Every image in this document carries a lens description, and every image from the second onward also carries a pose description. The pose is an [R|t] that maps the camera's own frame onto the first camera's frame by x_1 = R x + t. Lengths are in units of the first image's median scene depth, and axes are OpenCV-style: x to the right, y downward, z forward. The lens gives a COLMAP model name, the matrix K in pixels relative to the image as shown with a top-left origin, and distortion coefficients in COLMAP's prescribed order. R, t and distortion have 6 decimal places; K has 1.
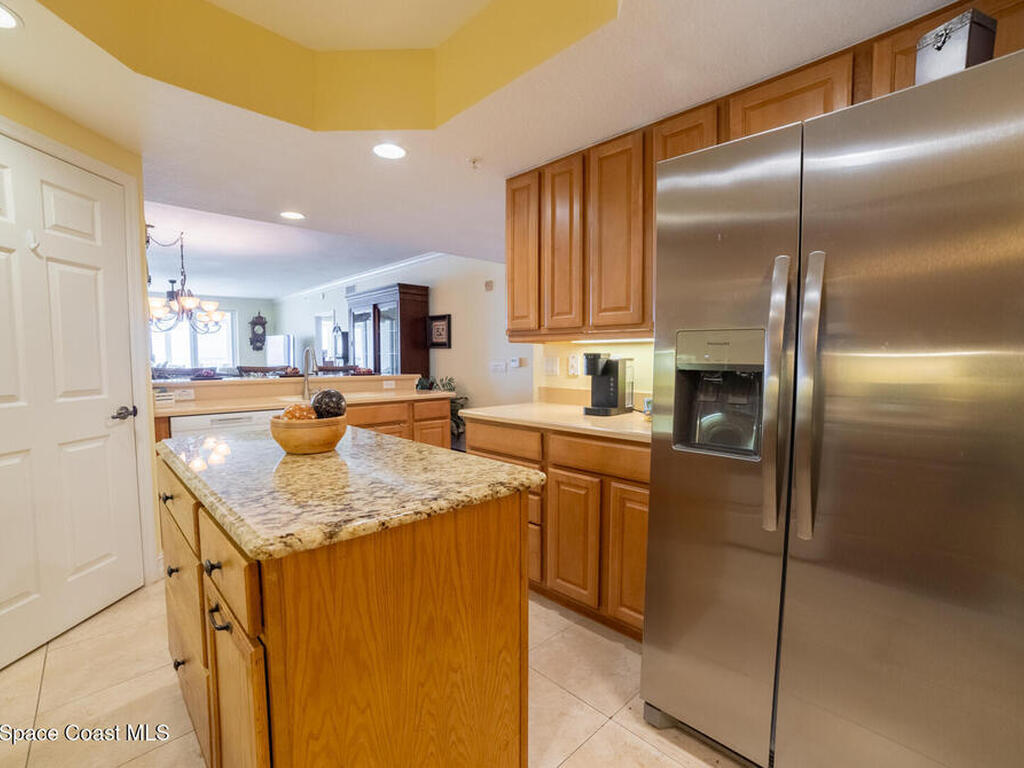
lens RADIAL K [[463.4, 0, 518.9], [0, 463.4, 382.2], [0, 0, 1]] dist [-0.045746, 0.000092]
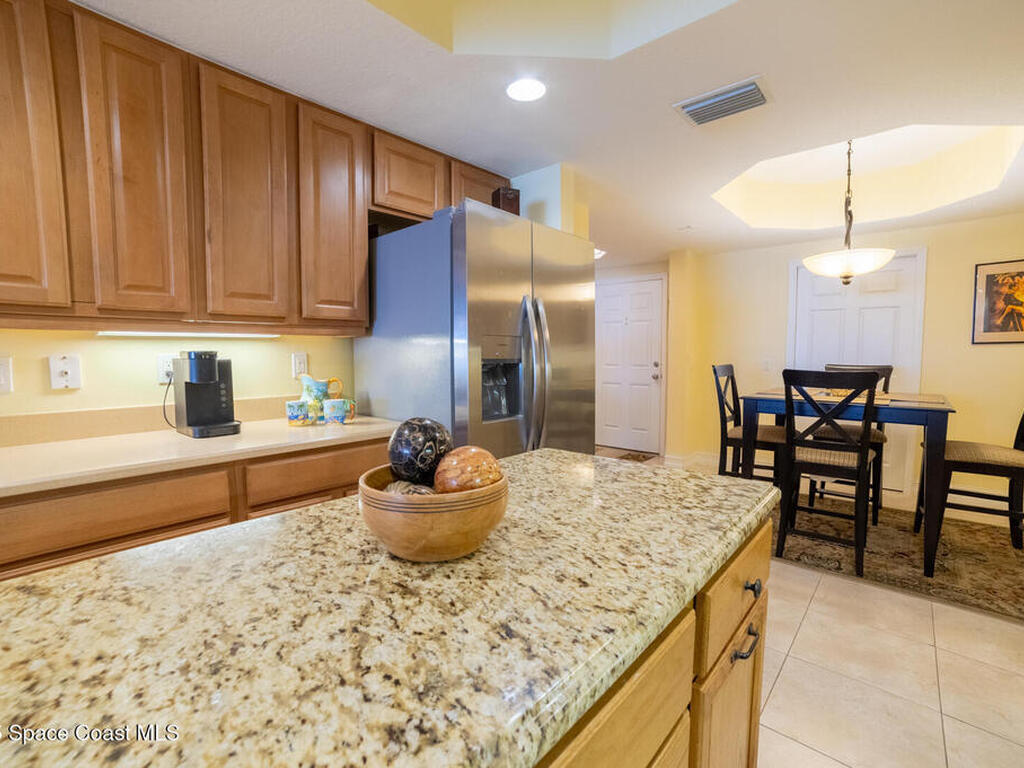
lens RADIAL K [[463.4, 0, 518.9], [0, 463.4, 382.2], [0, 0, 1]] dist [-0.045746, 0.000092]
pose [[-0.070642, -0.068902, 0.995119, -0.603658], [0.059064, 0.995572, 0.073127, -0.038841], [-0.995751, 0.063942, -0.066260, 0.593025]]
